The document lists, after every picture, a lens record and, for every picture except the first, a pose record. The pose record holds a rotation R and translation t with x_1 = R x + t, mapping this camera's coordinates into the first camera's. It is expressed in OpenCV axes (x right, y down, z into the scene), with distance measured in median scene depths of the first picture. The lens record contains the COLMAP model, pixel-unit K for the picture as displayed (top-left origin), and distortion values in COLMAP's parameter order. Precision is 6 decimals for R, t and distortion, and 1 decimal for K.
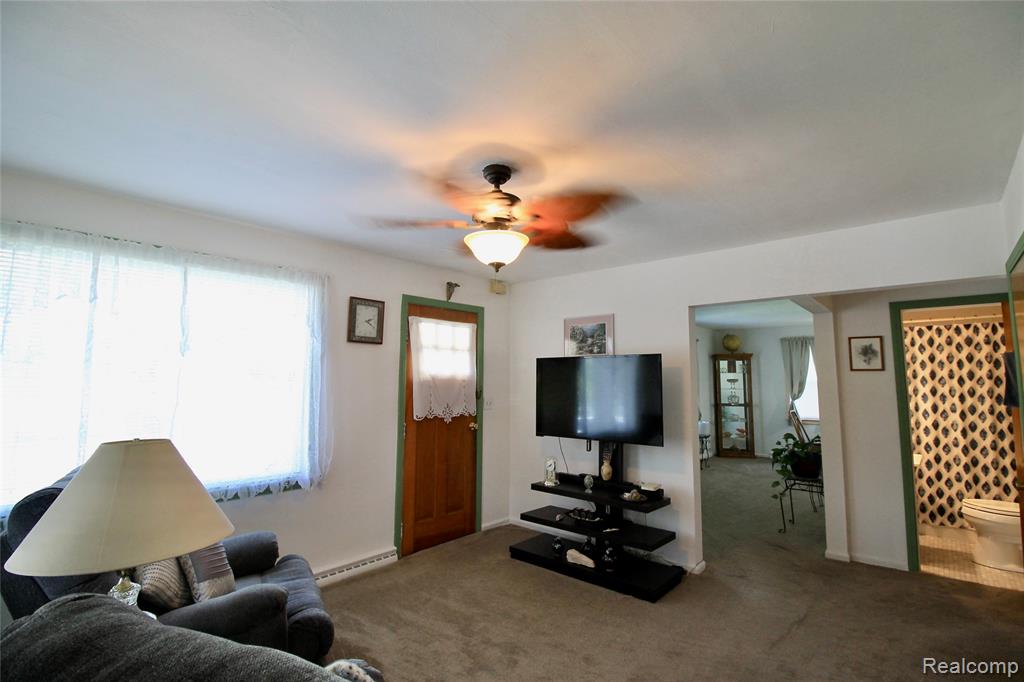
lens RADIAL K [[481.9, 0, 520.2], [0, 481.9, 330.9], [0, 0, 1]] dist [0.001384, -0.013326]
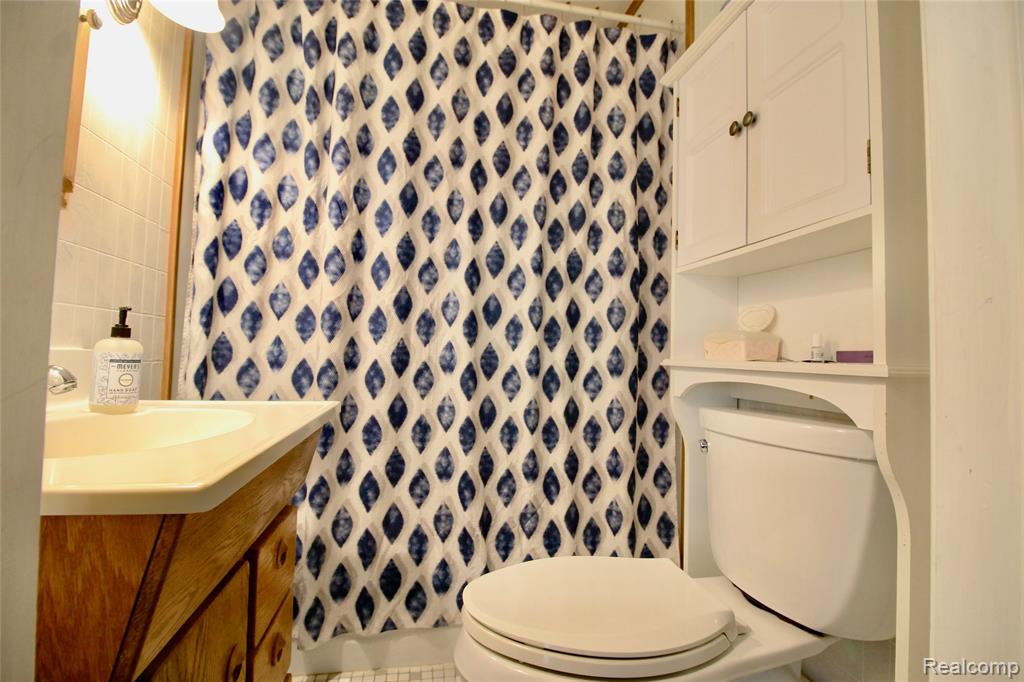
lens RADIAL K [[471.5, 0, 515.5], [0, 471.5, 330.1], [0, 0, 1]] dist [-0.012019, -0.000590]
pose [[0.619702, 0.046588, 0.783453, 0.692692], [-0.108709, 0.993710, 0.026897, 0.202257], [-0.777272, -0.101837, 0.620869, 0.772020]]
